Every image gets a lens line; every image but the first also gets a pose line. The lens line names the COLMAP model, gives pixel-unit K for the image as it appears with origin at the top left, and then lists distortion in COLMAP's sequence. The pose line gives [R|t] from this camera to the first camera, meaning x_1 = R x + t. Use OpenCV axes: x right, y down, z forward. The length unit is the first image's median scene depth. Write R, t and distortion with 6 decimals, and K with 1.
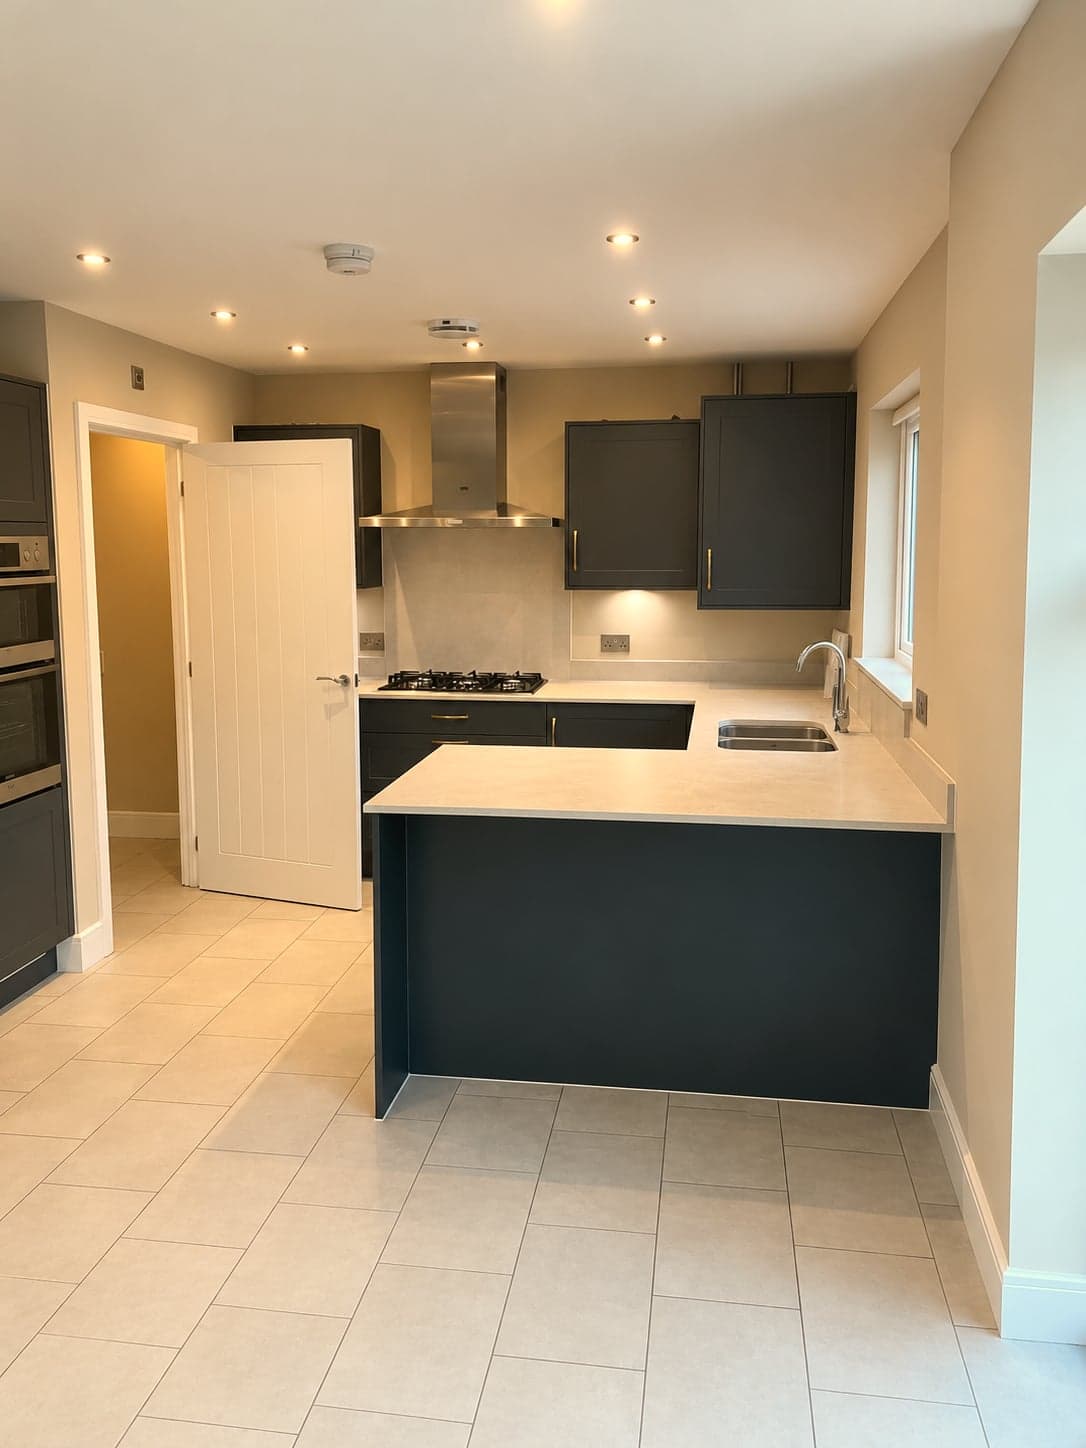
lens RADIAL K [[1194.4, 0, 525.6], [0, 1194.4, 698.5], [0, 0, 1]] dist [0.124021, -0.316382]
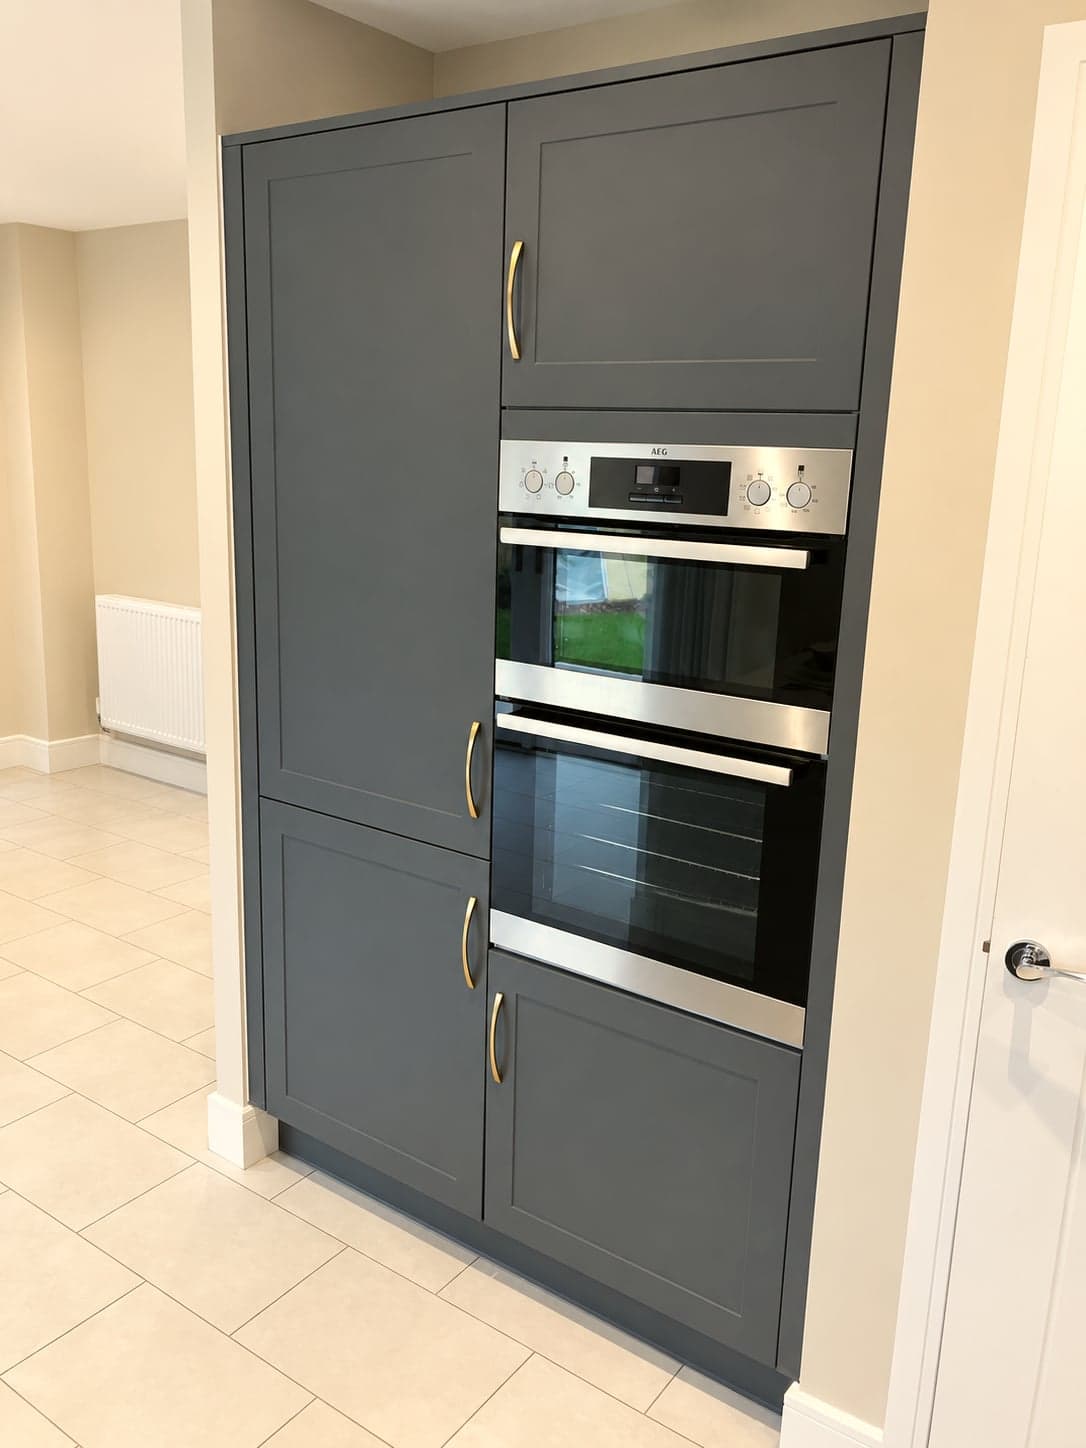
lens RADIAL K [[1194.4, 0, 525.6], [0, 1194.4, 698.5], [0, 0, 1]] dist [0.124021, -0.316382]
pose [[-0.452687, 0.188449, -0.871528, -0.001151], [-0.144305, 0.949044, 0.280165, -0.128823], [0.879915, 0.252593, -0.402425, 0.927047]]
